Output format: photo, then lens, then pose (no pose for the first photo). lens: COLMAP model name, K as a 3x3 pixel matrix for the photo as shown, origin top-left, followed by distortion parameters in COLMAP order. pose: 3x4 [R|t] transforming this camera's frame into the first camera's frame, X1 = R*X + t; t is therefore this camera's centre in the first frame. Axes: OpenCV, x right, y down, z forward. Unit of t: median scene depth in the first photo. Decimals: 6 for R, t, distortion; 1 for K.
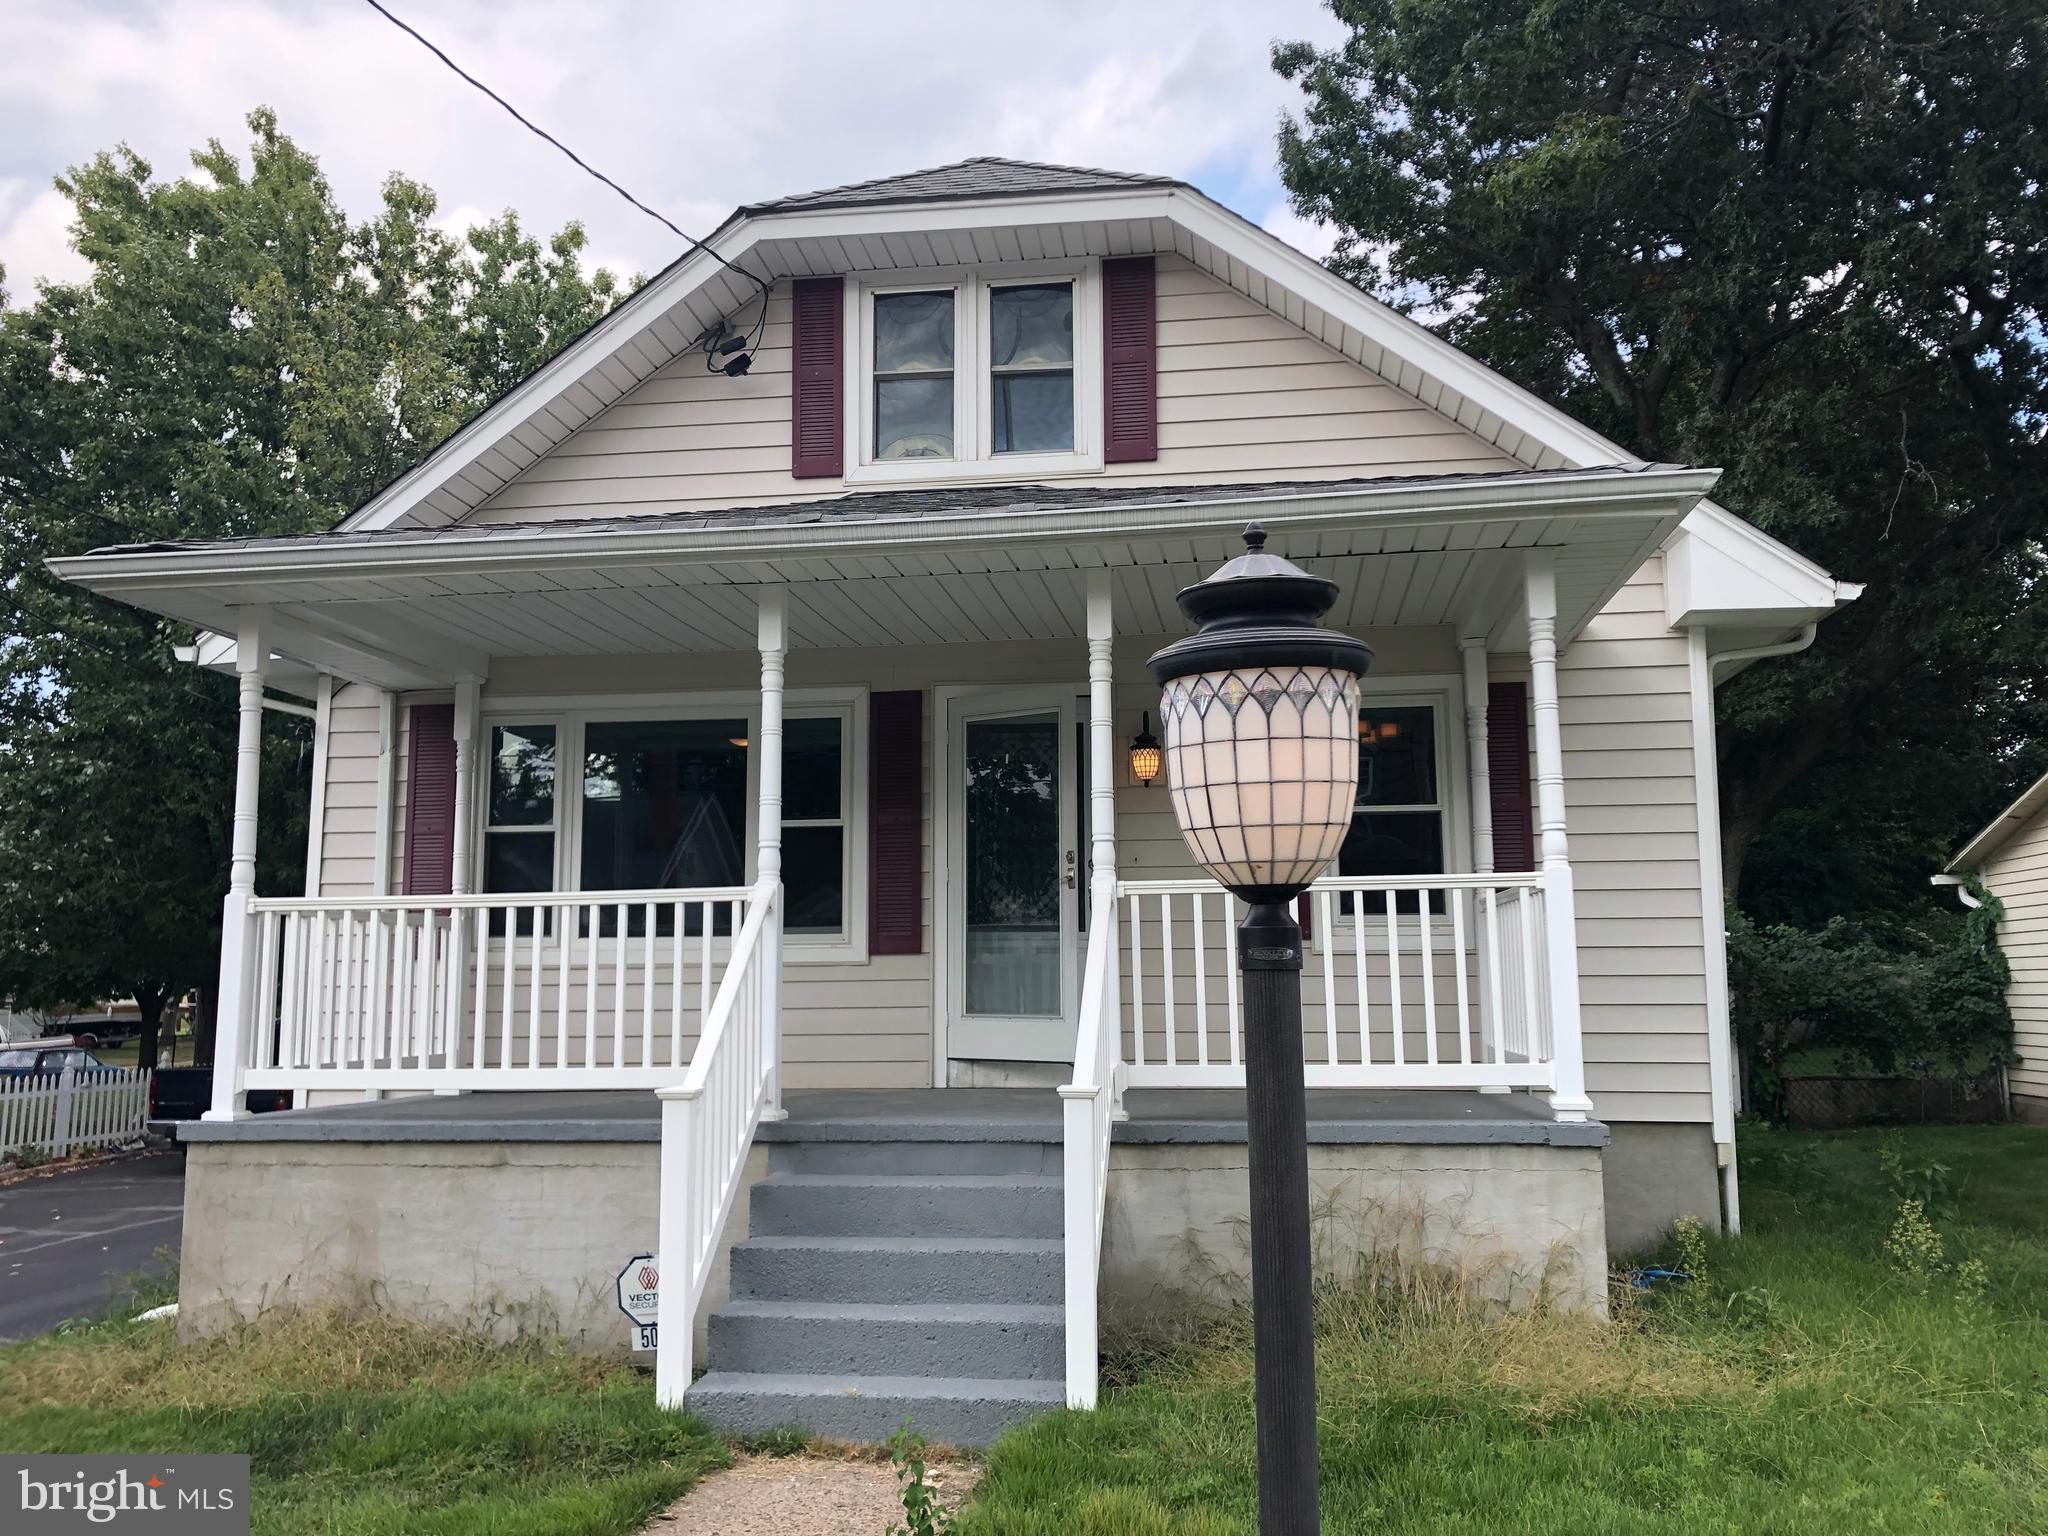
lens RADIAL K [[1696.5, 0, 1012.9], [0, 1696.5, 758.1], [0, 0, 1]] dist [0.022117, -0.002840]
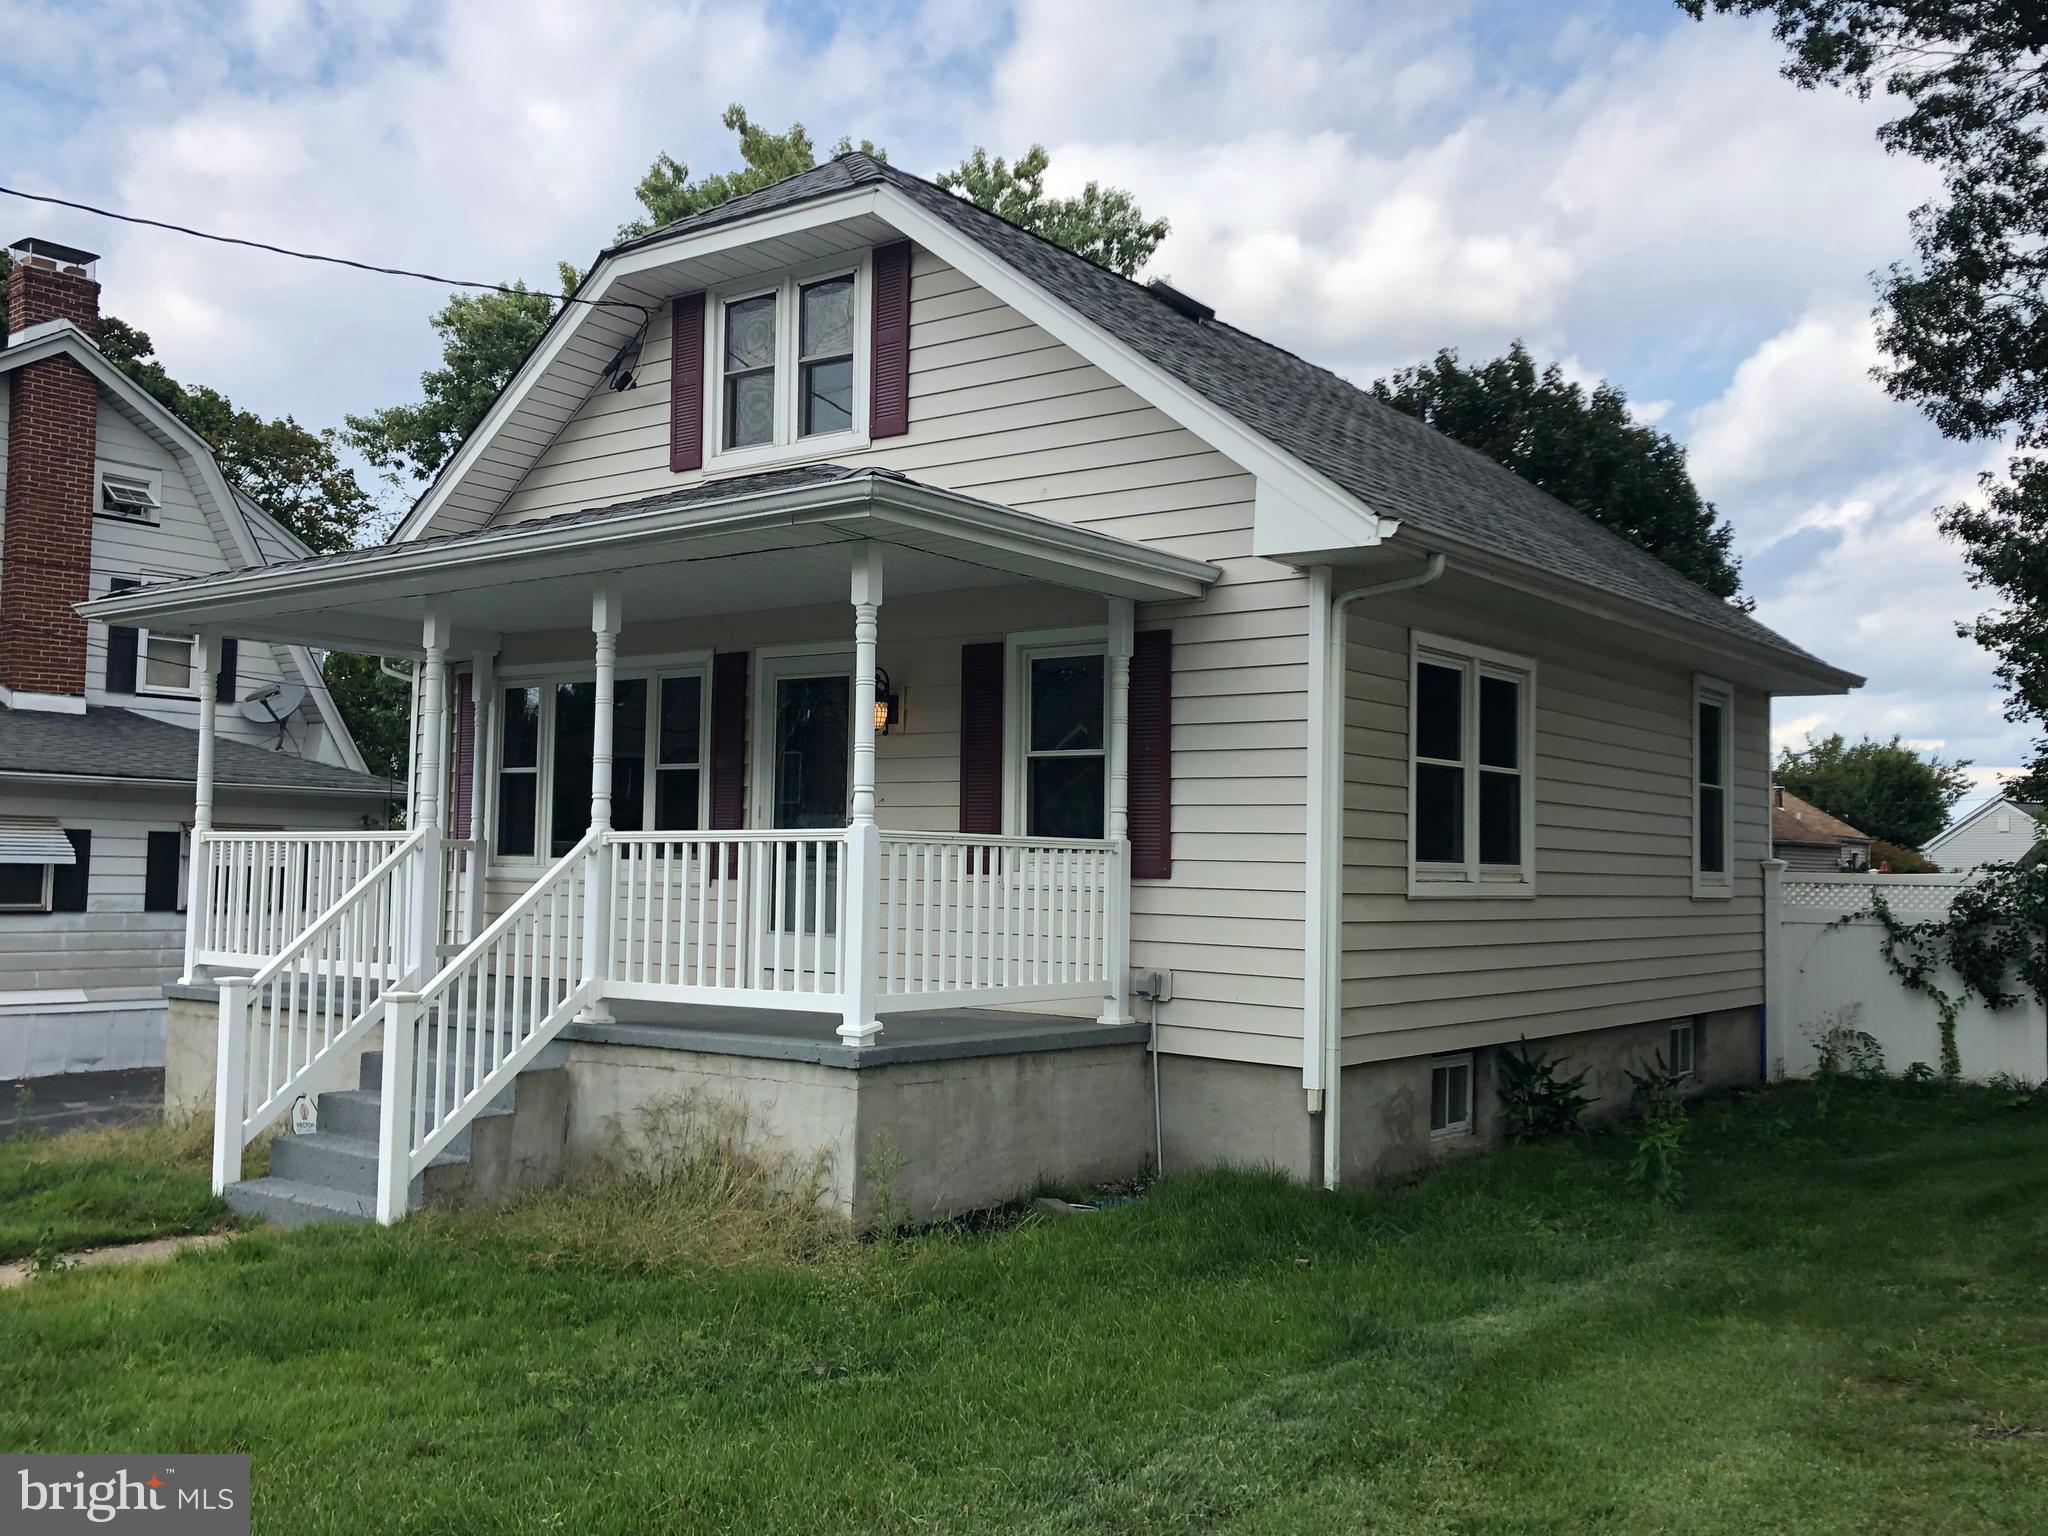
lens RADIAL K [[1915.5, 0, 1024.0], [0, 1915.5, 768.0], [0, 0, 1]] dist [-0.012028, -0.004190]
pose [[0.869174, -0.002725, -0.494499, 0.744025], [0.034299, 0.997909, 0.054786, -0.027268], [0.493316, -0.064580, 0.867450, -0.031013]]
